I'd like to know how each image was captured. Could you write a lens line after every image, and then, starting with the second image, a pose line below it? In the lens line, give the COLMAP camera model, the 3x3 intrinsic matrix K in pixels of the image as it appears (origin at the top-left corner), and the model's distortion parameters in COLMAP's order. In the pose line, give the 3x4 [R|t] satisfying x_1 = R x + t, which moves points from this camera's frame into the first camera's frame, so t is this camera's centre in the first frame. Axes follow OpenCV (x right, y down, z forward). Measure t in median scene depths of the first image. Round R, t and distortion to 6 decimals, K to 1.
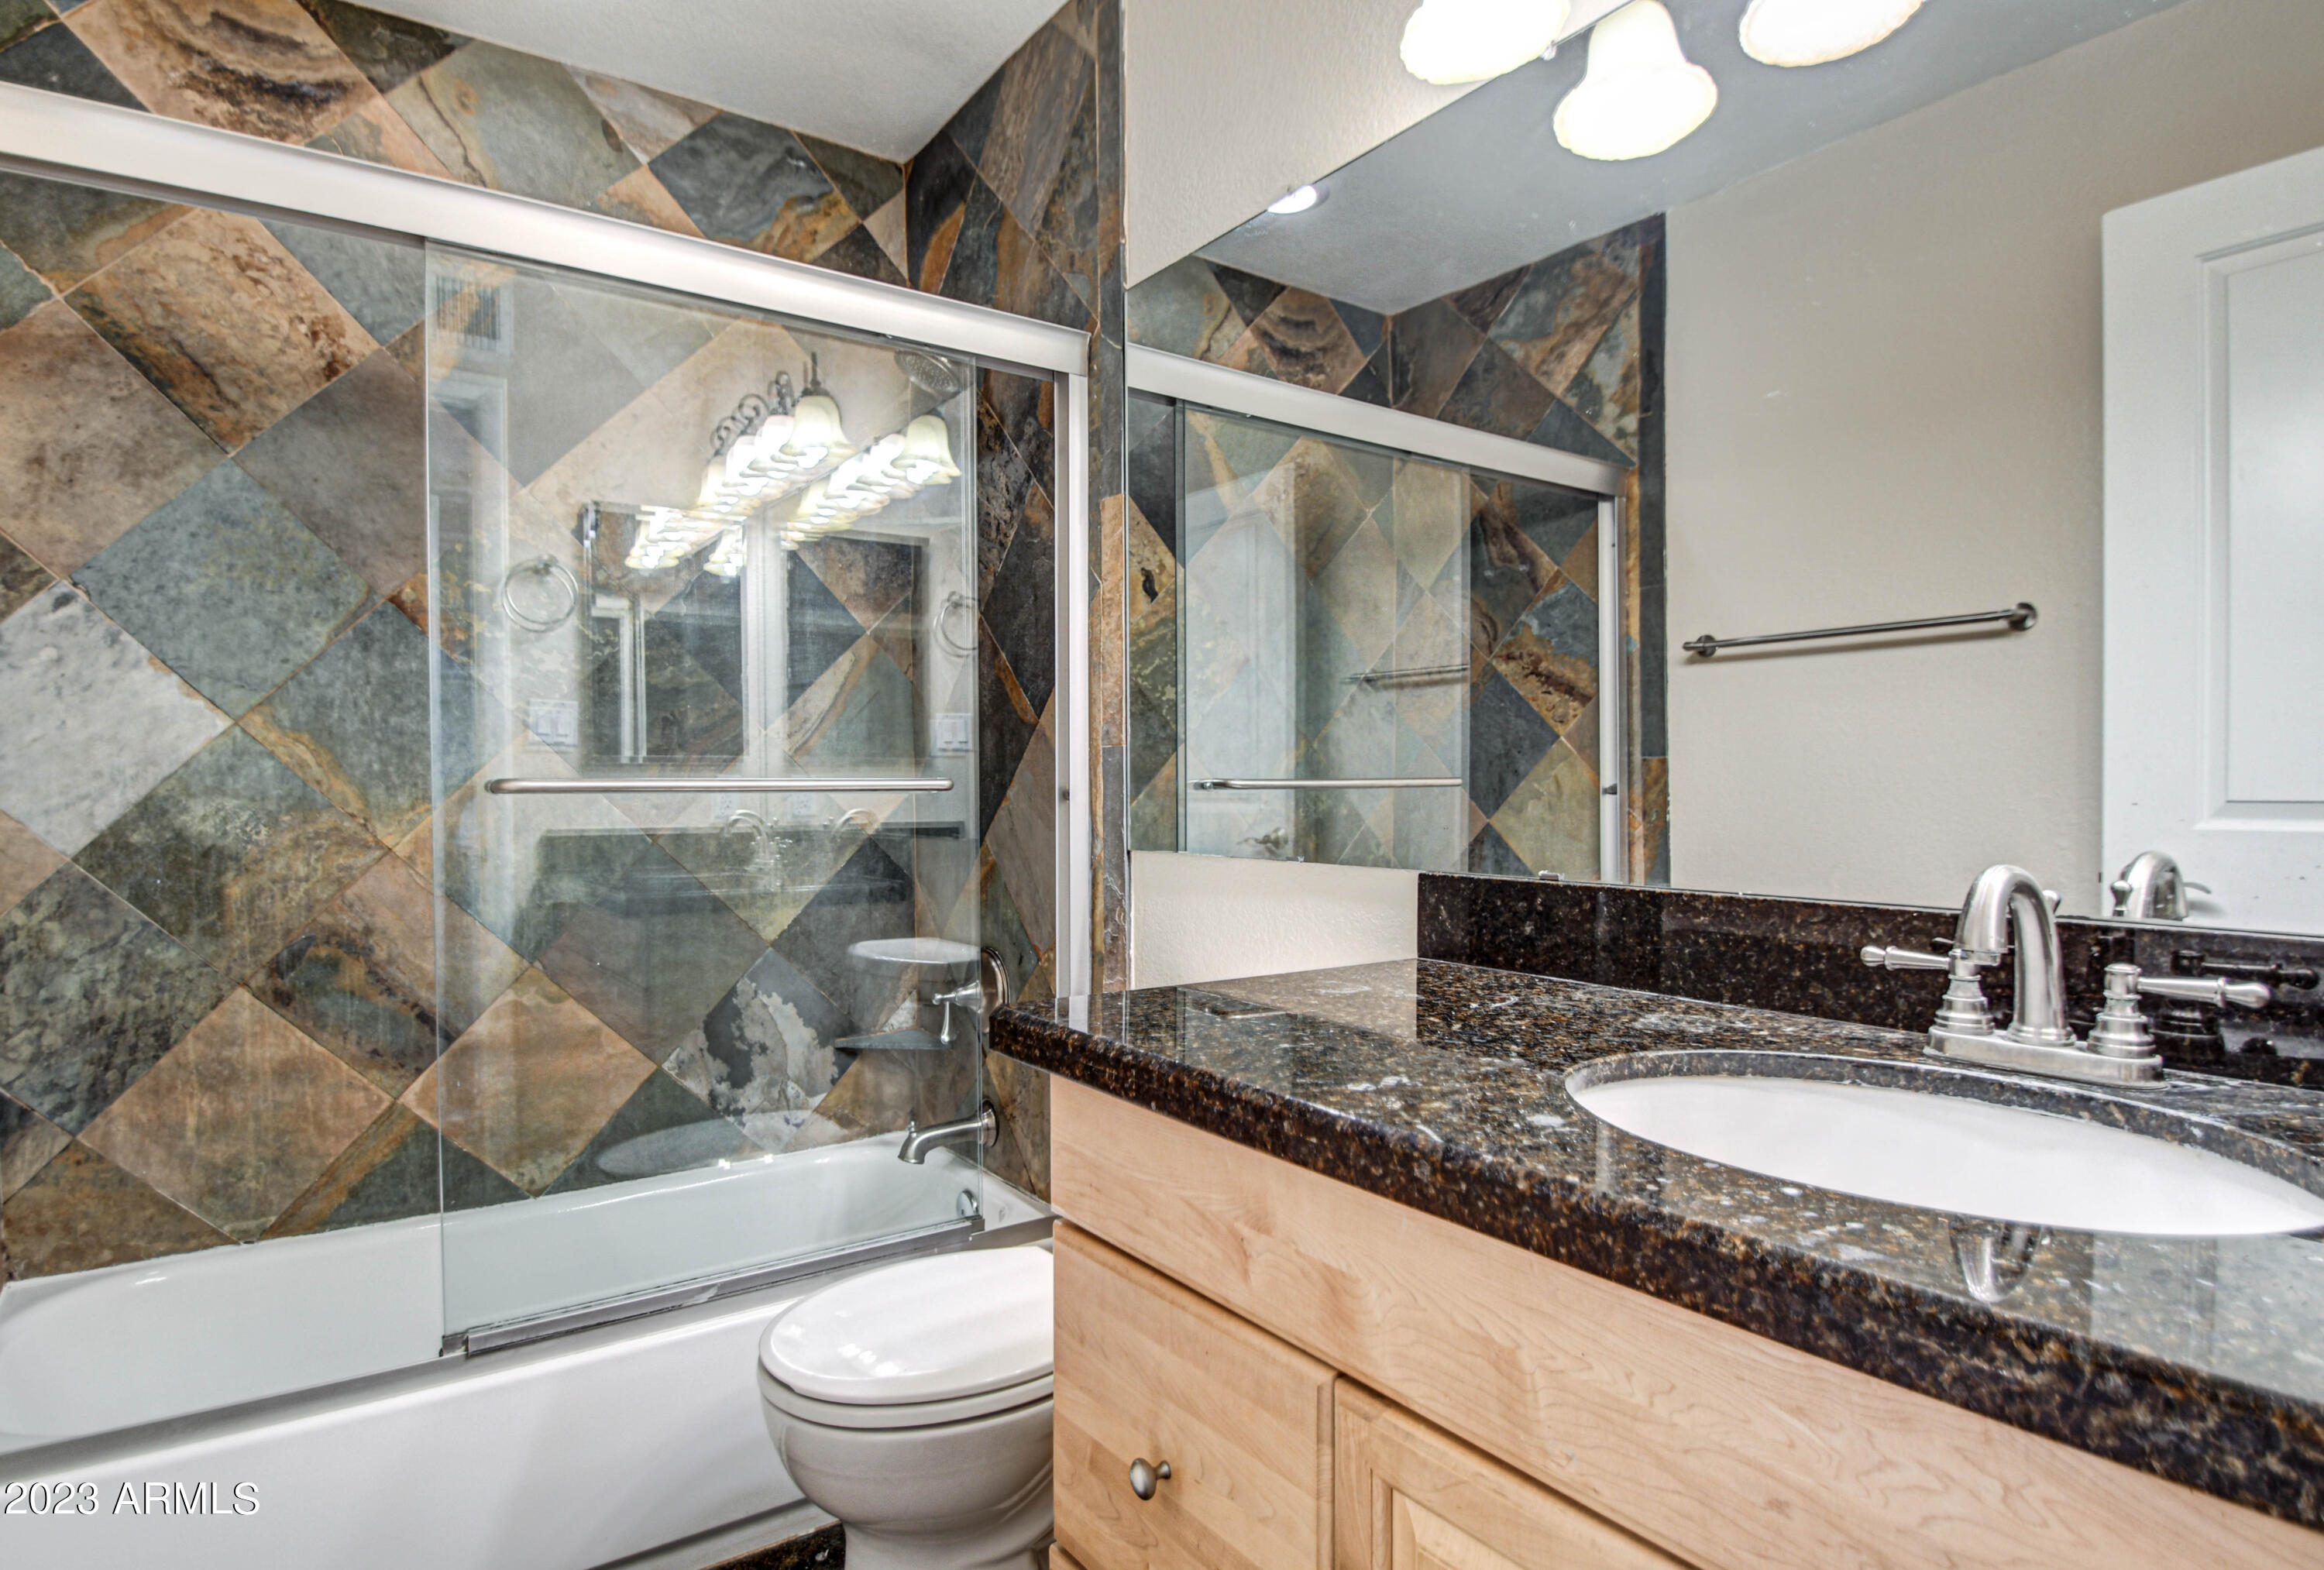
lens RADIAL K [[1262.0, 0, 1173.8], [0, 1262.0, 817.1], [0, 0, 1]] dist [-0.002721, -0.016991]
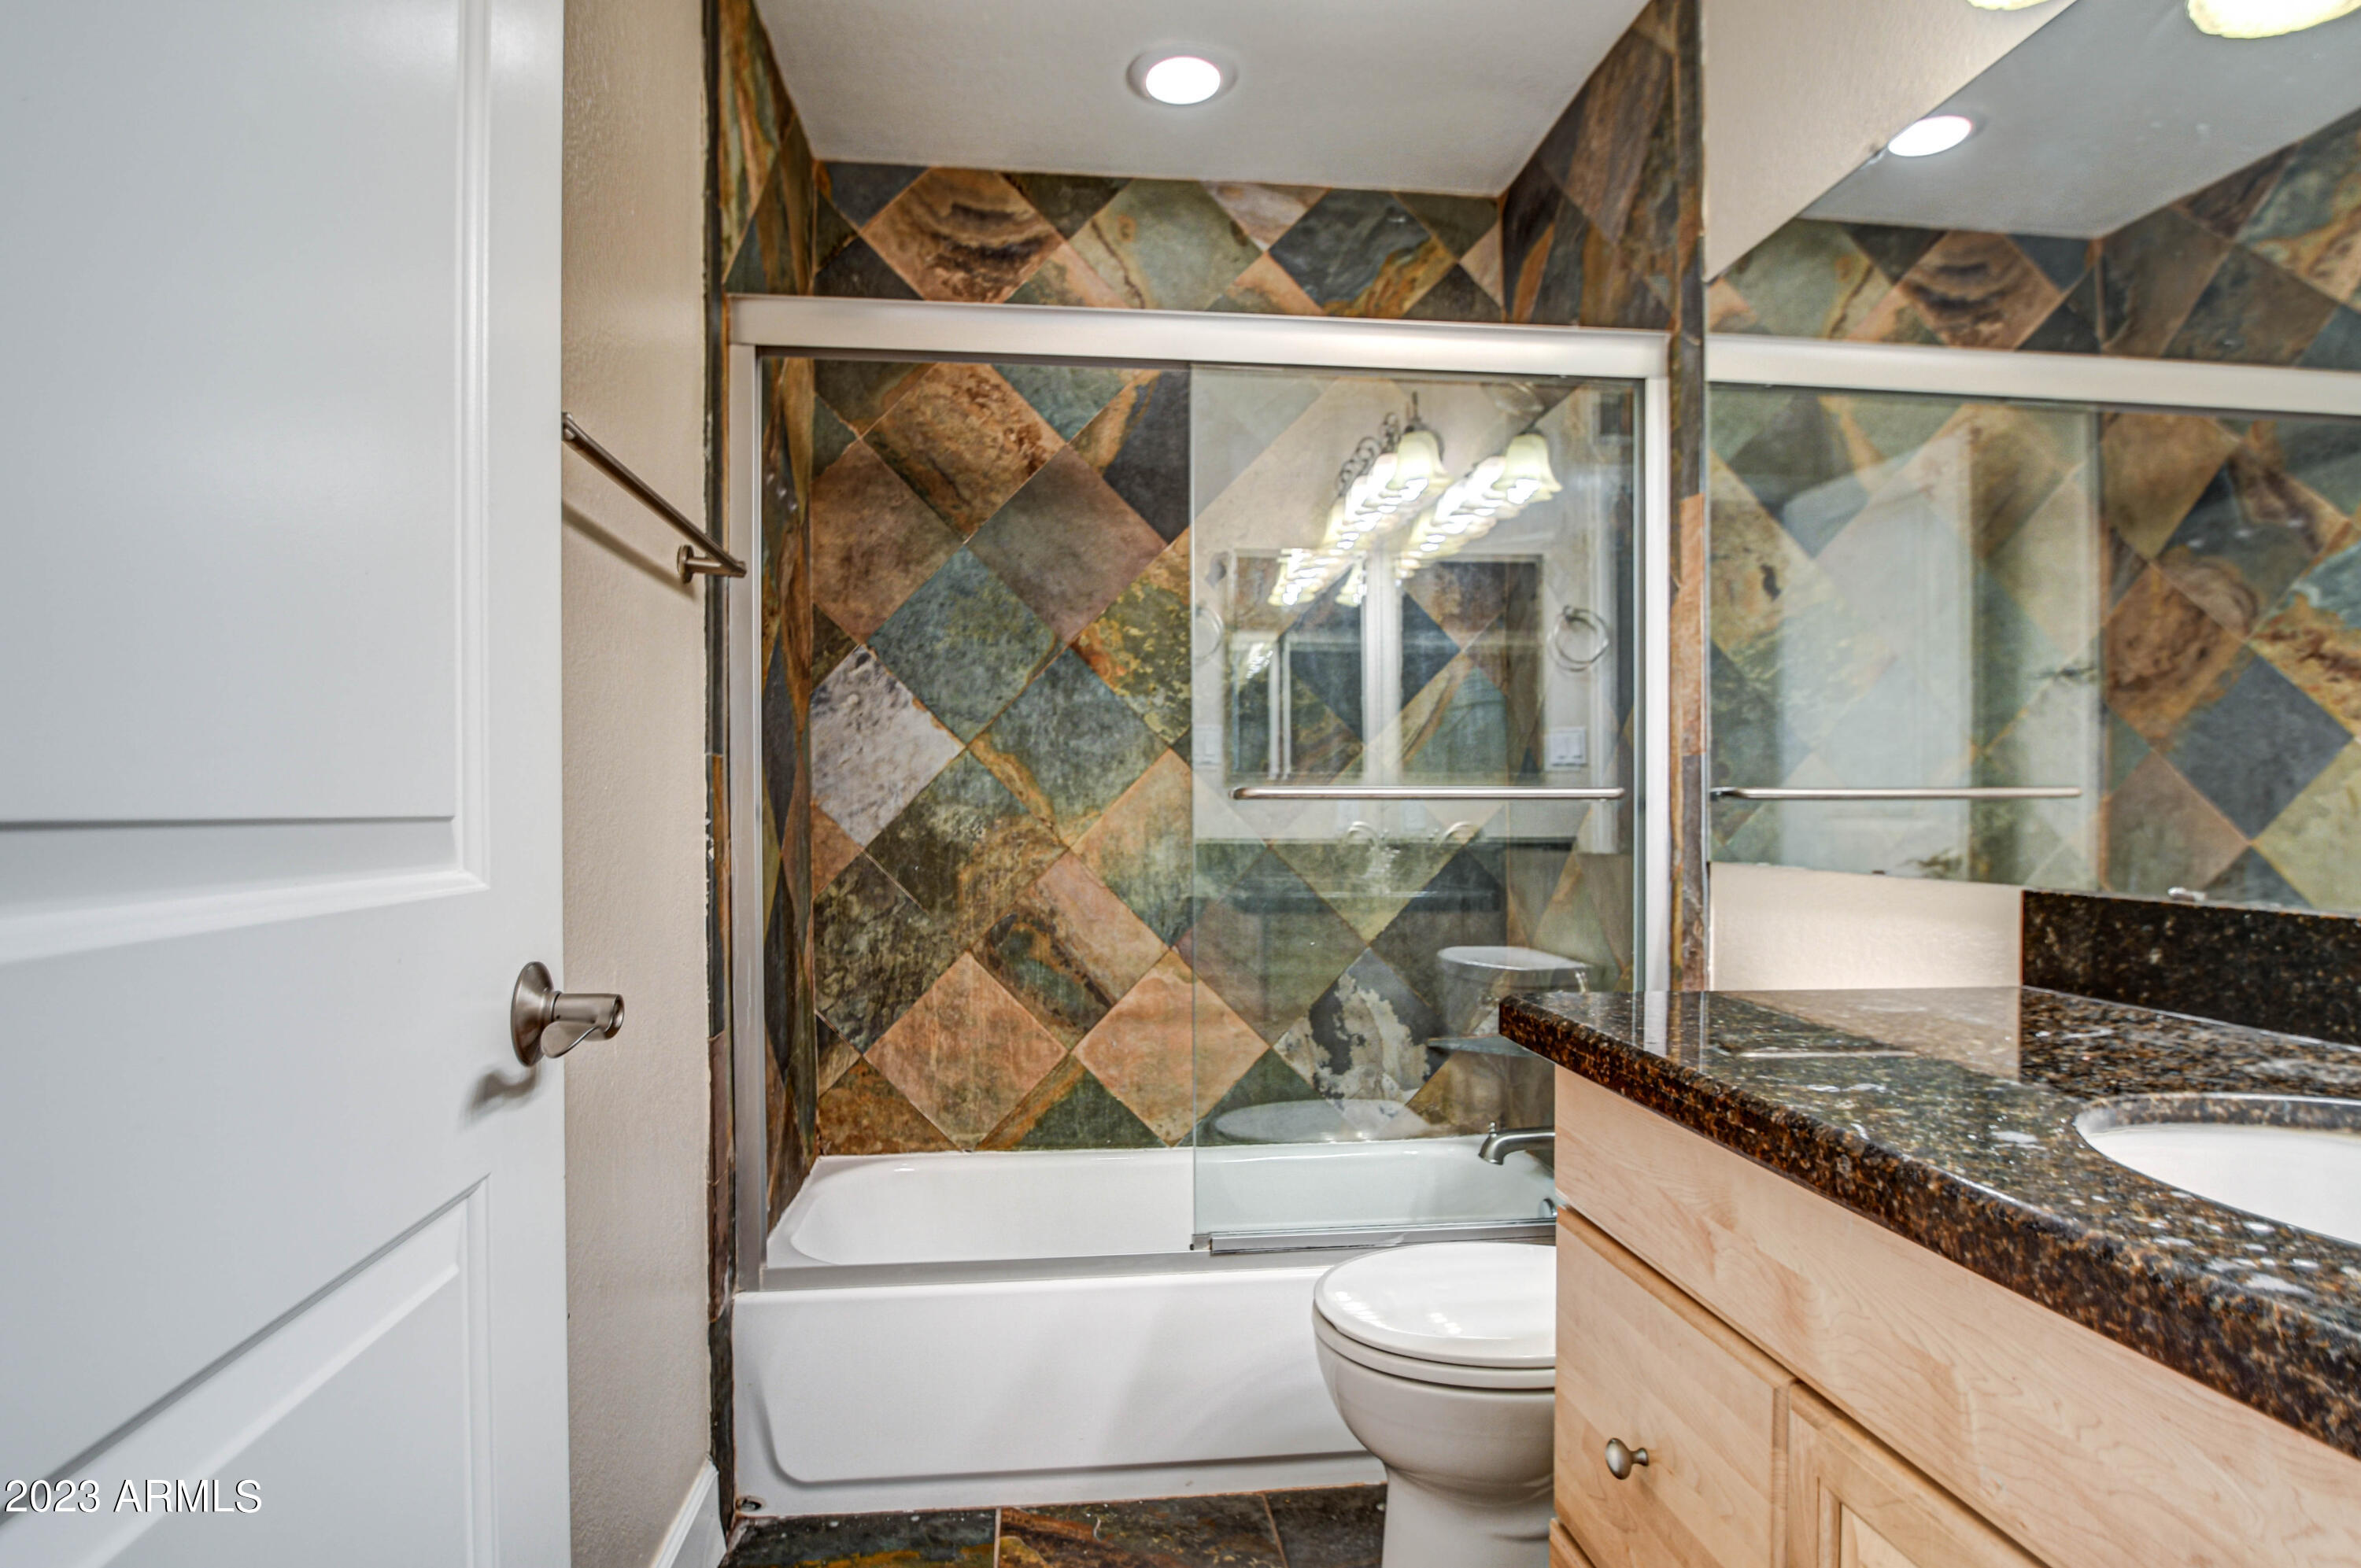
lens RADIAL K [[1288.0, 0, 1166.5], [0, 1288.0, 822.6], [0, 0, 1]] dist [-0.003721, -0.013240]
pose [[0.868469, 0.008606, -0.495668, 0.092323], [-0.015121, 0.999844, -0.009135, 0.011647], [0.495512, 0.015428, 0.868464, -0.055071]]
